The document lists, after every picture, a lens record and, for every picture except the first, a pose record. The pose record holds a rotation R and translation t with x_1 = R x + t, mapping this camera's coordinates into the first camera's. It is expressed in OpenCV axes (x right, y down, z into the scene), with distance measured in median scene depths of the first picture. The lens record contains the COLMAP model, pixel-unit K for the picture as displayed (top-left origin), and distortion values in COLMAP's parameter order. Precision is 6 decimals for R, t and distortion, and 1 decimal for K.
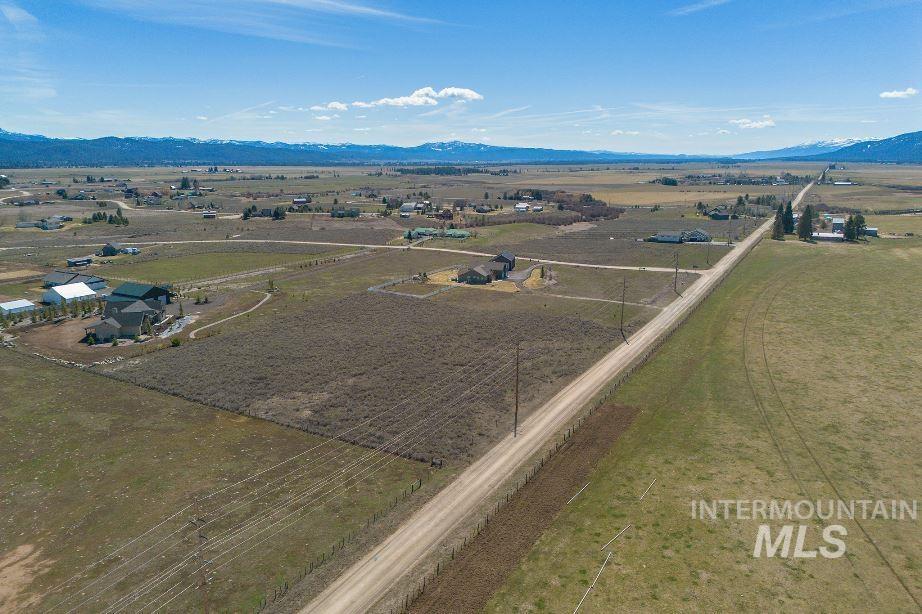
lens RADIAL K [[646.0, 0, 461.6], [0, 646.0, 334.4], [0, 0, 1]] dist [0.065951, -0.055057]
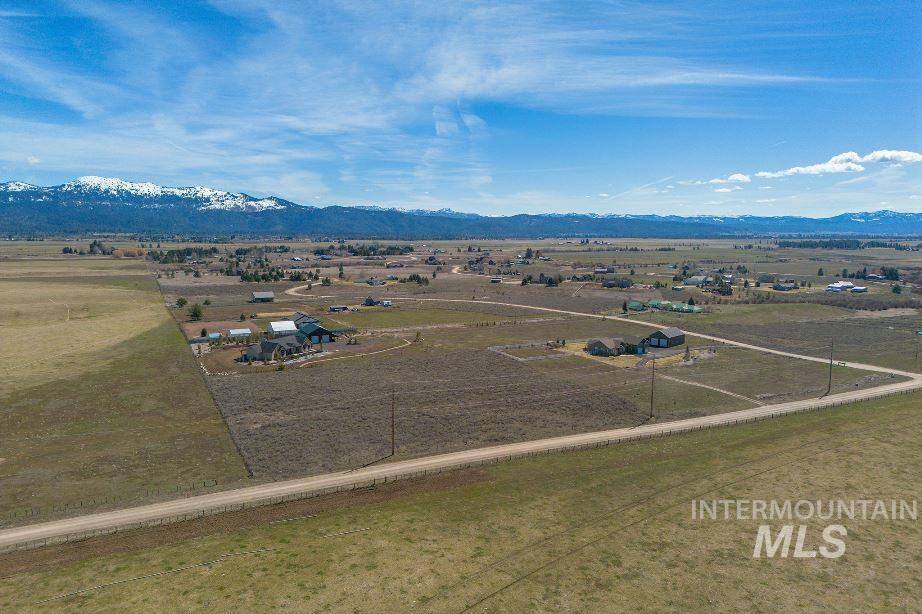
lens RADIAL K [[646.0, 0, 457.9], [0, 646.0, 336.0], [0, 0, 1]] dist [0.065951, -0.055057]
pose [[0.834403, 0.092443, -0.543346, 0.240881], [-0.148263, 0.987142, -0.059735, -0.010809], [0.530838, 0.130401, 0.837381, 0.038441]]
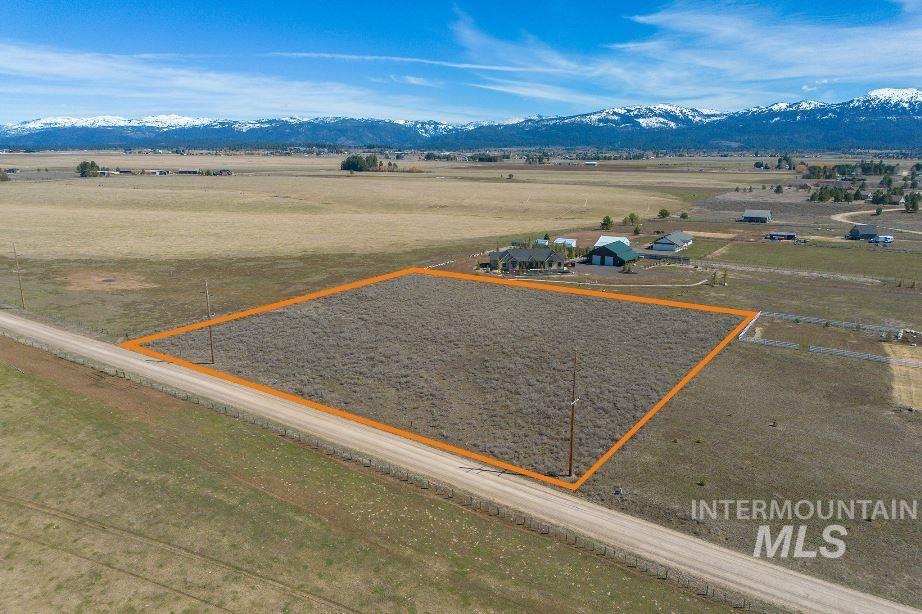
lens RADIAL K [[646.0, 0, 459.3], [0, 646.0, 313.9], [0, 0, 1]] dist [0.065951, -0.055057]
pose [[-0.079730, 0.248776, -0.965274, 0.312199], [-0.262608, 0.928906, 0.261094, -0.097273], [0.961603, 0.274306, -0.008732, 0.430369]]
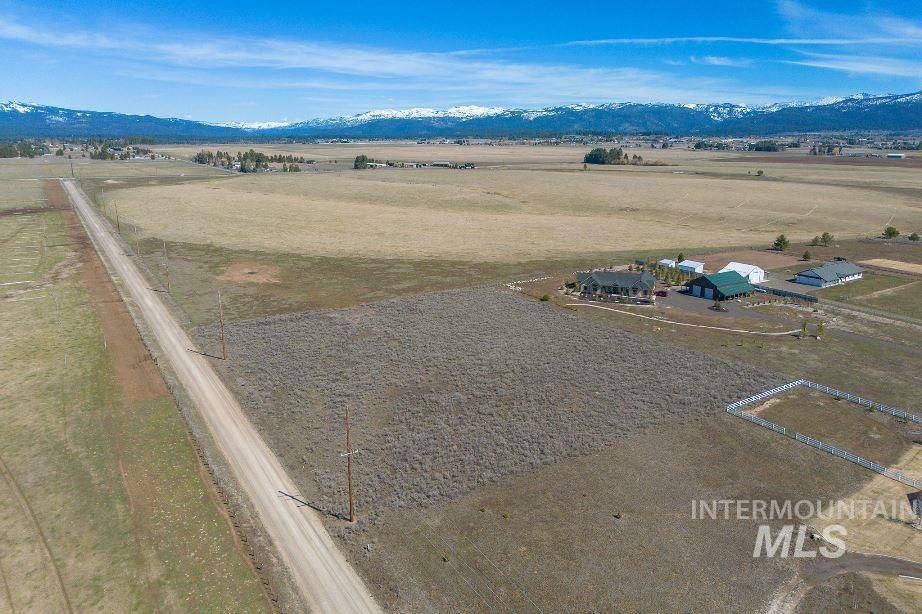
lens RADIAL K [[646.0, 0, 459.5], [0, 646.0, 298.3], [0, 0, 1]] dist [0.065951, -0.055057]
pose [[-0.478388, 0.218012, -0.850656, 0.275136], [-0.228745, 0.904314, 0.360404, -0.162055], [0.847833, 0.366997, -0.382744, 0.567479]]
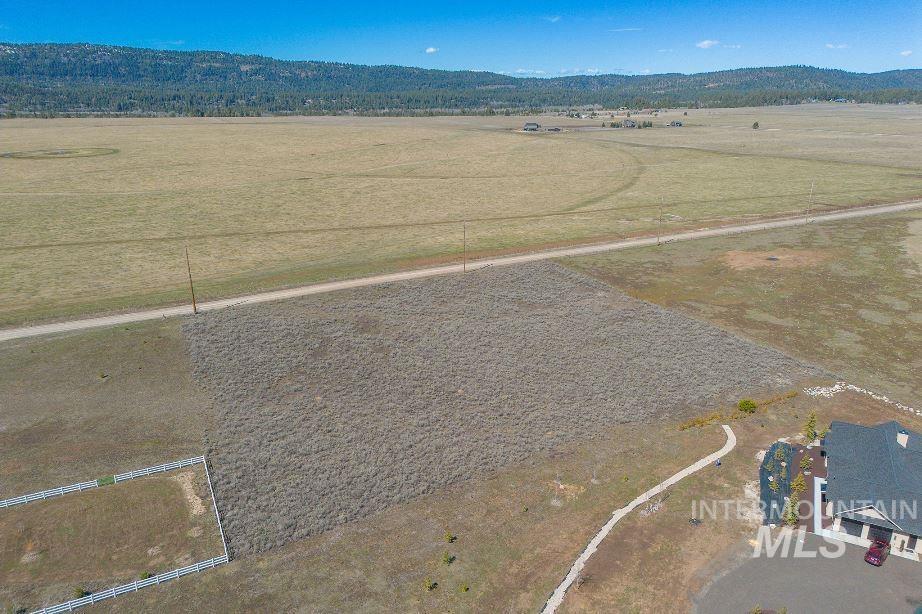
lens RADIAL K [[646.0, 0, 458.1], [0, 646.0, 308.1], [0, 0, 1]] dist [0.065951, -0.055057]
pose [[-0.827625, -0.174967, 0.533314, -0.227596], [0.149808, 0.846843, 0.510308, -0.185128], [-0.540921, 0.502238, -0.674657, 0.657514]]
